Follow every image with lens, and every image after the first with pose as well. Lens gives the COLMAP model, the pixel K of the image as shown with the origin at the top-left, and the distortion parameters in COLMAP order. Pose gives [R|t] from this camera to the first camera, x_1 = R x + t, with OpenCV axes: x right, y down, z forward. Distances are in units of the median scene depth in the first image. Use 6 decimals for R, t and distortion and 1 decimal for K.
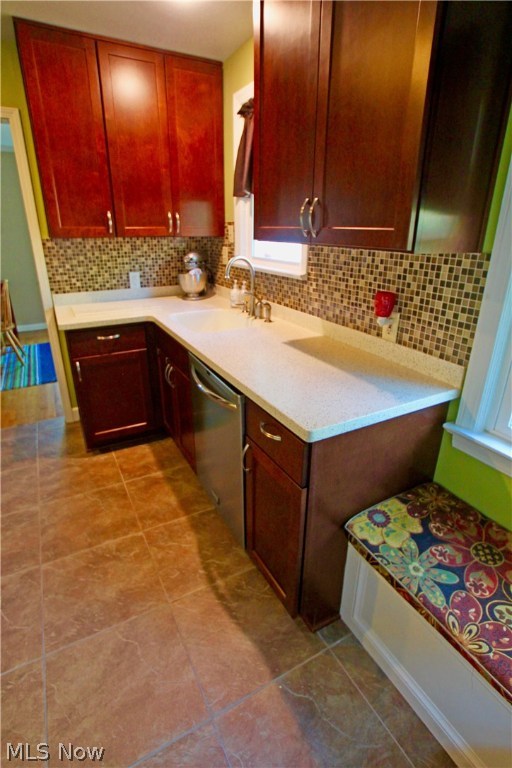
lens RADIAL K [[383.9, 0, 258.1], [0, 383.9, 377.9], [0, 0, 1]] dist [-0.062459, 0.021640]
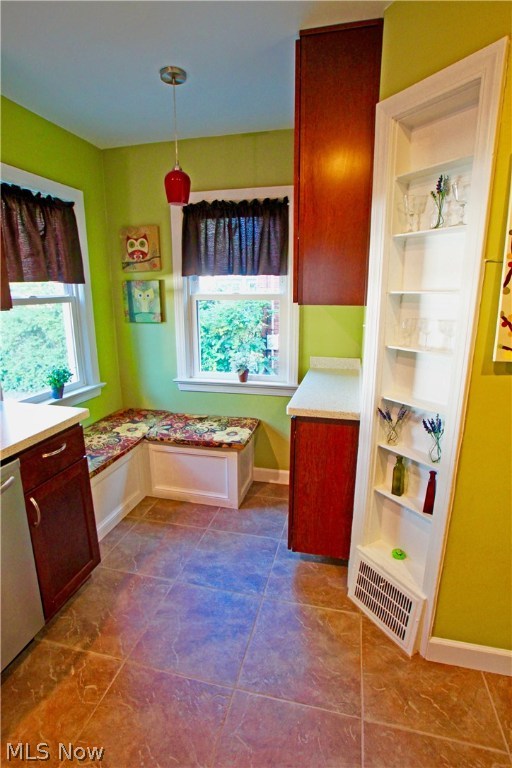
lens RADIAL K [[383.9, 0, 257.4], [0, 383.9, 380.8], [0, 0, 1]] dist [-0.062459, 0.021640]
pose [[-0.735224, -0.161858, 0.658216, -0.692203], [0.248079, 0.839441, 0.483525, -0.273967], [-0.630795, 0.518788, -0.577024, 0.656413]]
